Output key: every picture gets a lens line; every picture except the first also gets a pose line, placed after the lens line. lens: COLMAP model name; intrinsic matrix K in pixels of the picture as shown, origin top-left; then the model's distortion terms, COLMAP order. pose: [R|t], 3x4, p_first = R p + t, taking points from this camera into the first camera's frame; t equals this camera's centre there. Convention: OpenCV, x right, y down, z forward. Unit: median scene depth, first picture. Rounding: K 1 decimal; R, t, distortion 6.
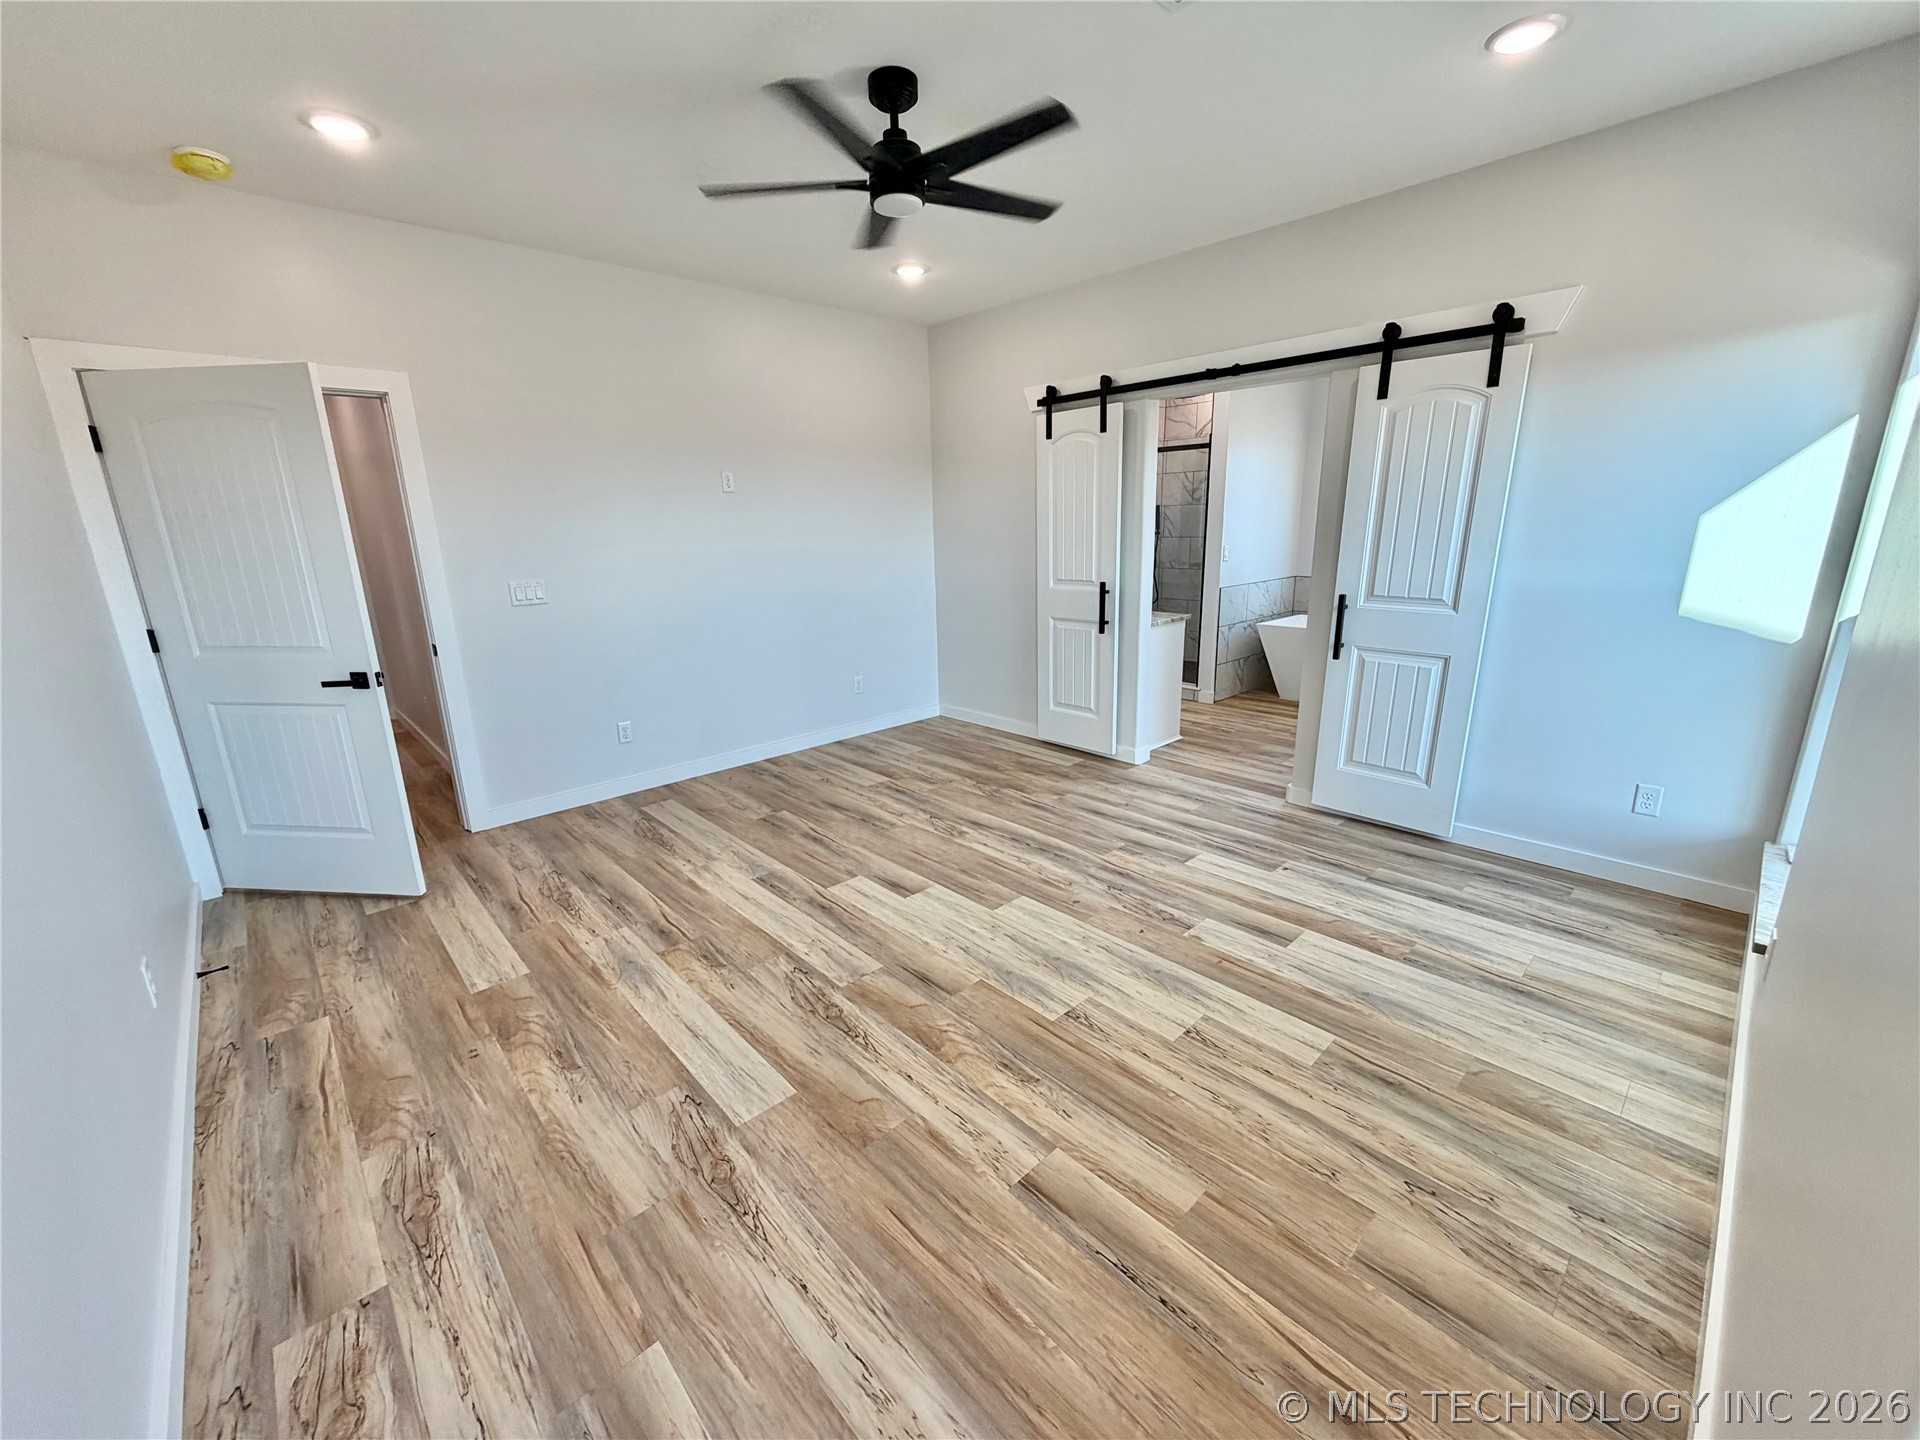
lens RADIAL K [[764.6, 0, 947.4], [0, 764.6, 714.3], [0, 0, 1]] dist [-0.000482, -0.000043]
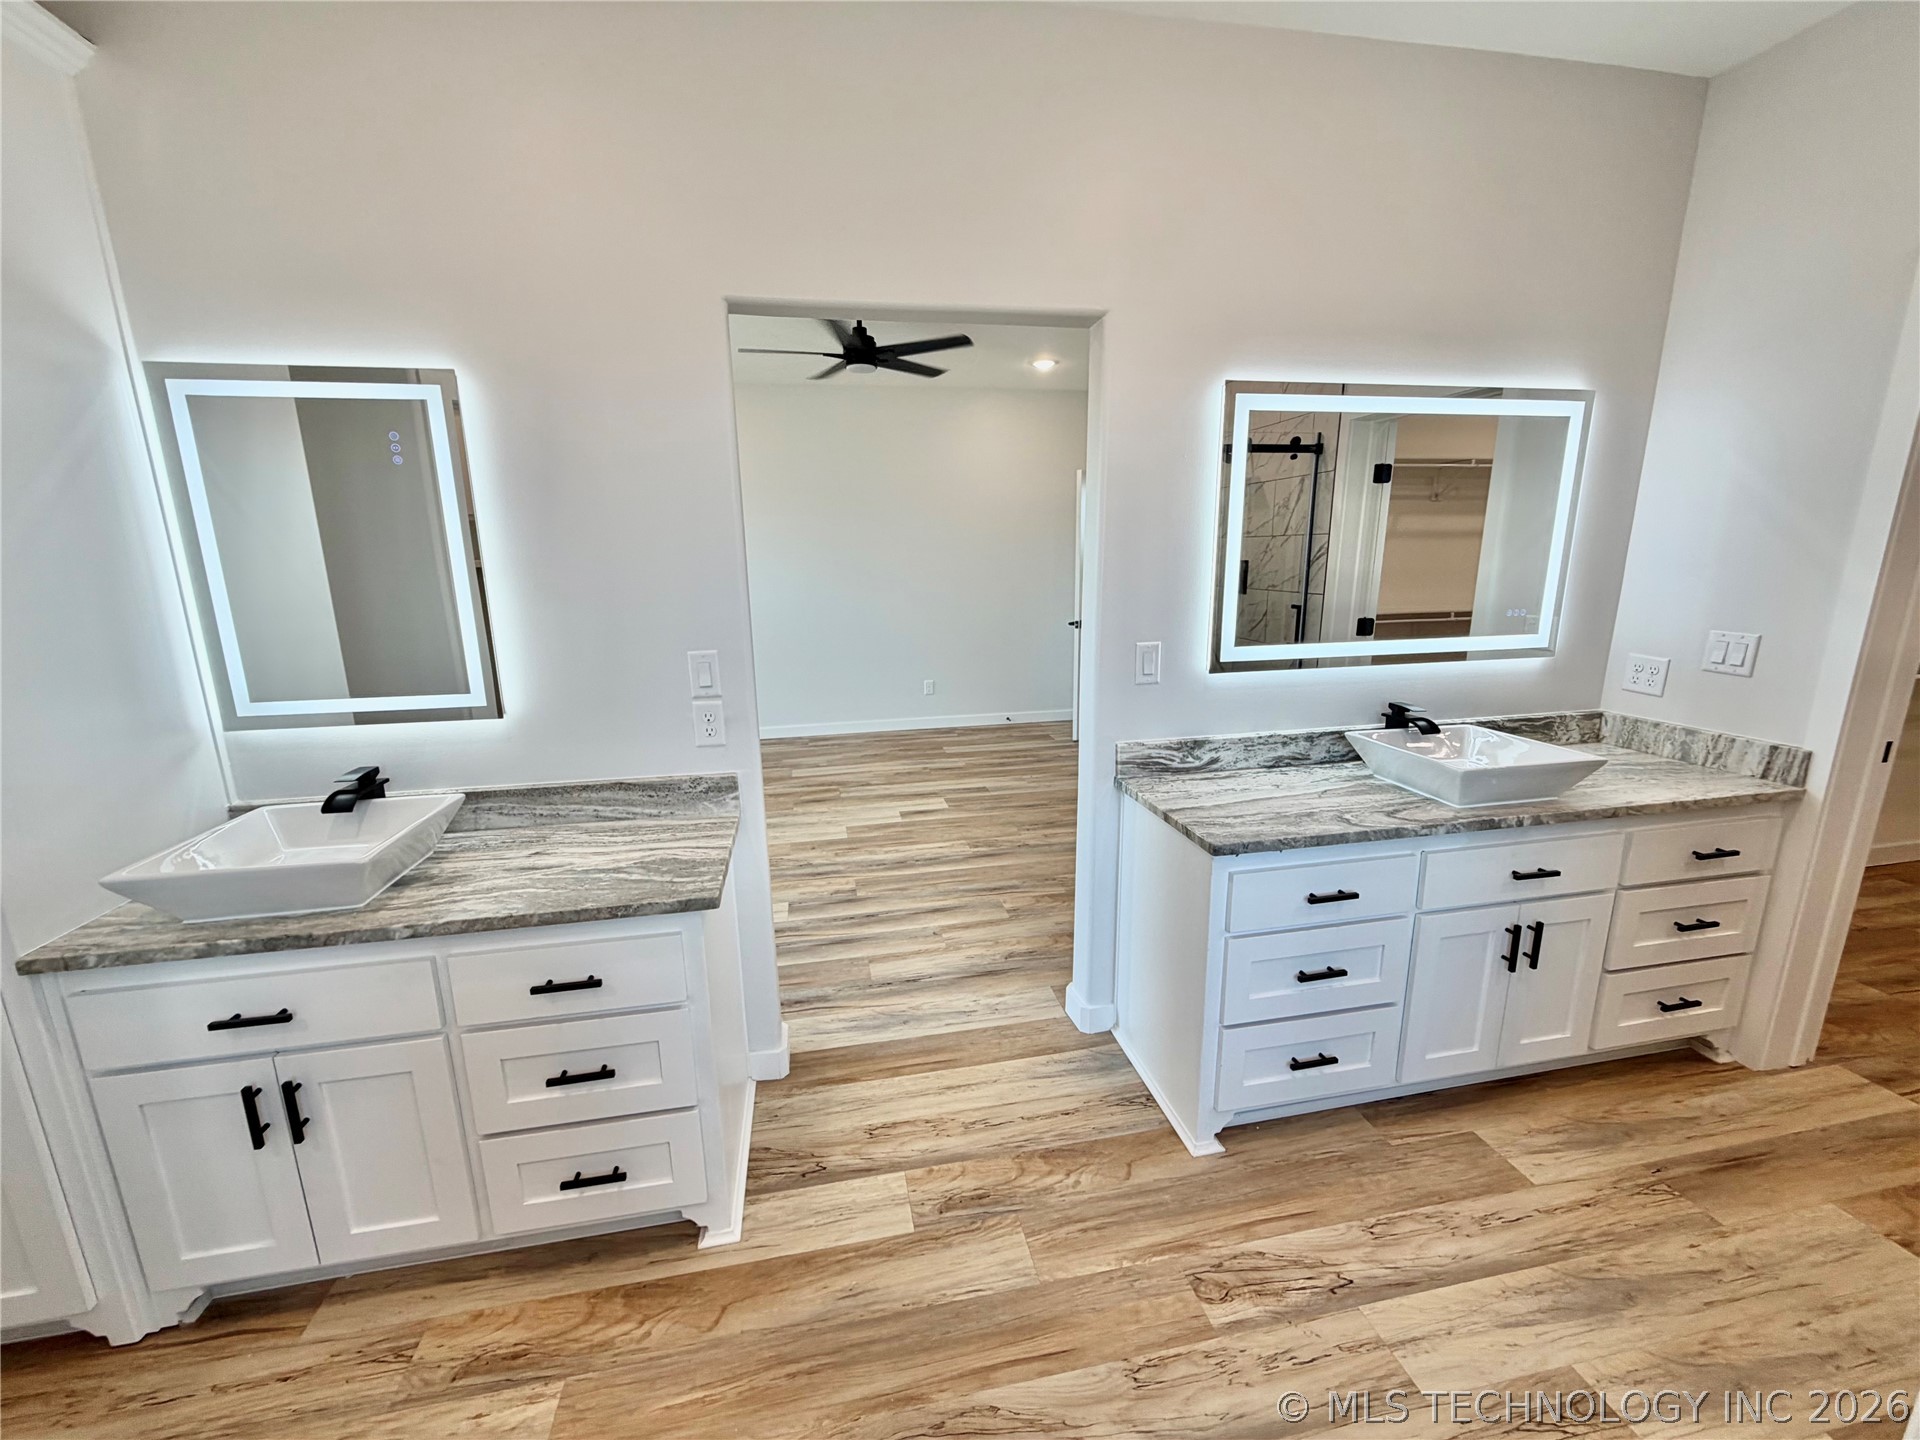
lens RADIAL K [[764.6, 0, 955.7], [0, 764.6, 721.7], [0, 0, 1]] dist [-0.000482, -0.000043]
pose [[-0.524459, 0.217525, -0.823180, 1.054511], [-0.180245, 0.916537, 0.357031, -0.458716], [0.832139, 0.335622, -0.441478, 1.676430]]
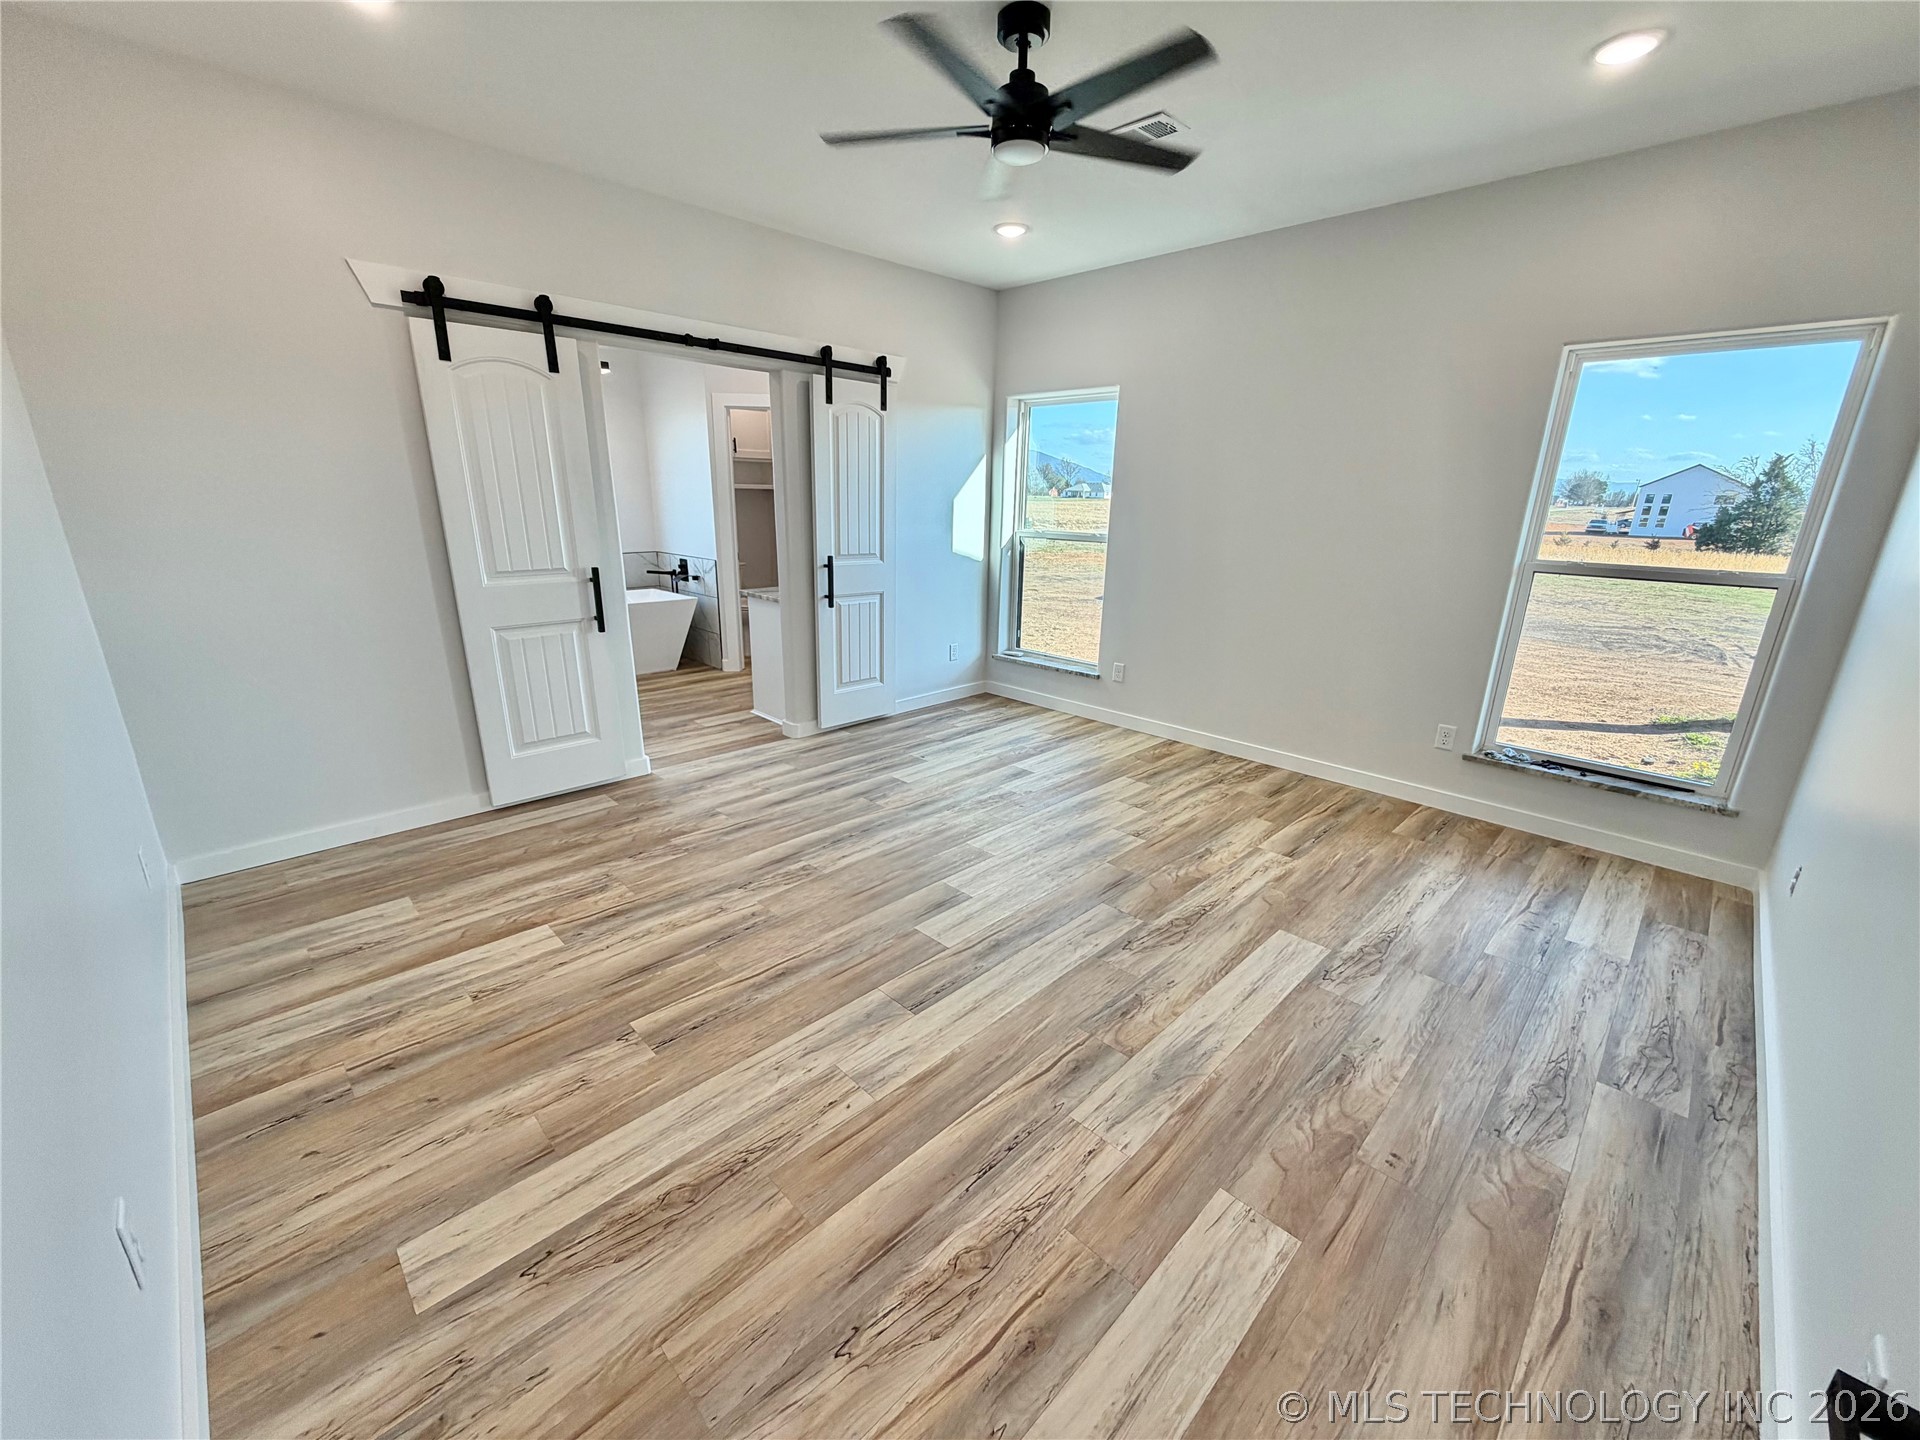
lens RADIAL K [[764.6, 0, 953.0], [0, 764.6, 721.2], [0, 0, 1]] dist [-0.000482, -0.000043]
pose [[-0.033059, -0.260971, 0.964780, -0.897234], [0.231719, 0.937005, 0.261398, -0.210196], [-0.972221, 0.232199, 0.029495, 0.944477]]
